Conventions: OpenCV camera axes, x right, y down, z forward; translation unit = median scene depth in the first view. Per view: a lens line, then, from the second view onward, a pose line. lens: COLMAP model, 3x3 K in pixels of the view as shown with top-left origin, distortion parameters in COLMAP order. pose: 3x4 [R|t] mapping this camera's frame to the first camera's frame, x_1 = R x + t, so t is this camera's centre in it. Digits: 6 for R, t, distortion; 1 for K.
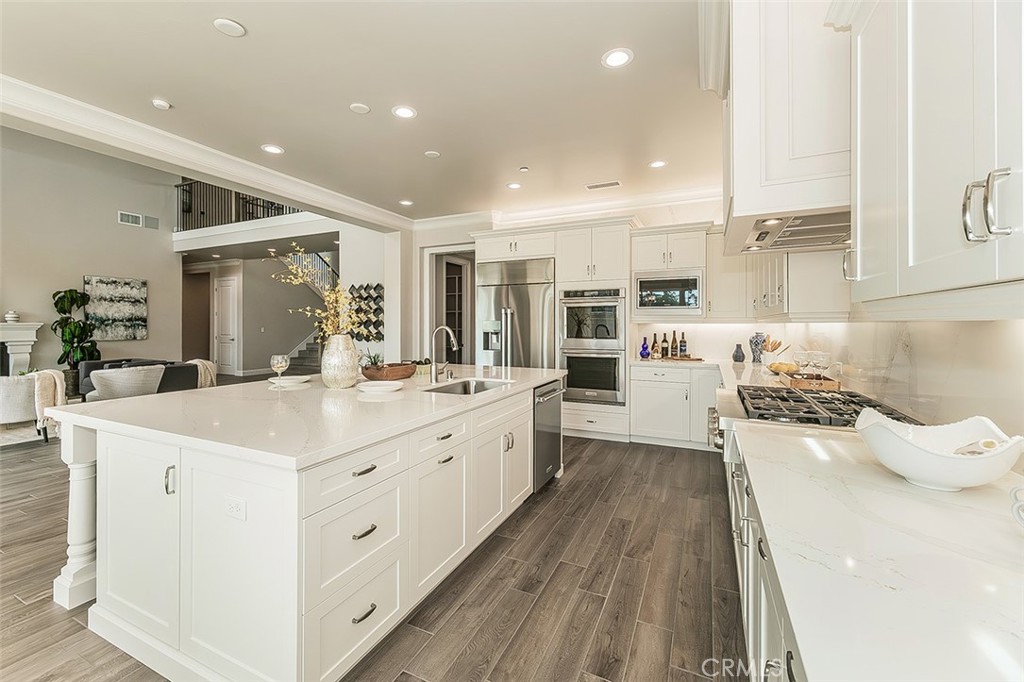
lens RADIAL K [[430.2, 0, 498.6], [0, 430.2, 324.7], [0, 0, 1]] dist [0.004115, 0.000445]
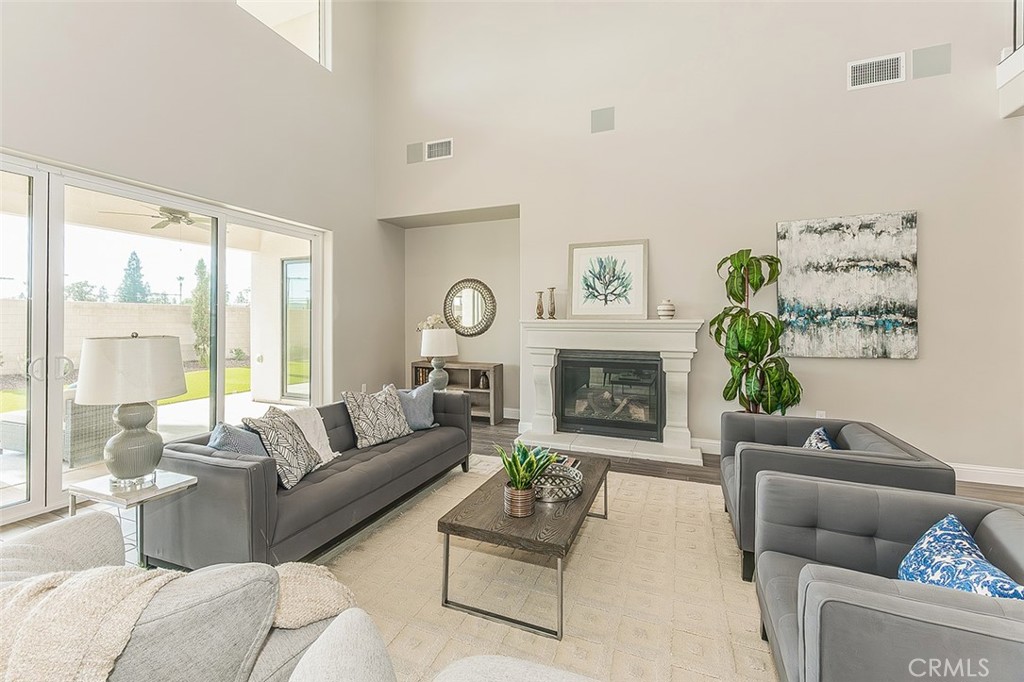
lens RADIAL K [[430.2, 0, 502.1], [0, 430.2, 324.8], [0, 0, 1]] dist [0.004115, 0.000445]
pose [[0.060144, 0.001549, -0.998188, -0.737101], [-0.000347, 0.999999, 0.001531, 0.002515], [0.998190, 0.000254, 0.060145, 0.992991]]
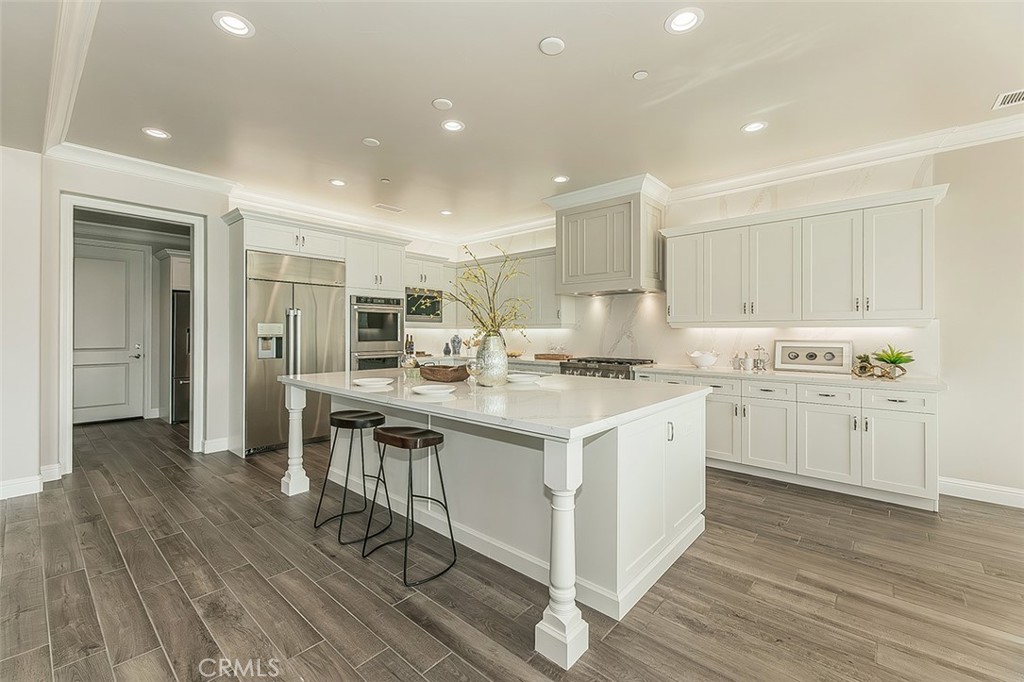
lens RADIAL K [[430.2, 0, 508.6], [0, 430.2, 330.9], [0, 0, 1]] dist [0.004115, 0.000445]
pose [[0.264284, 0.002767, 0.964441, -0.686693], [-0.004959, 0.999987, -0.001510, 0.004502], [-0.964432, -0.004384, 0.264295, 0.335007]]
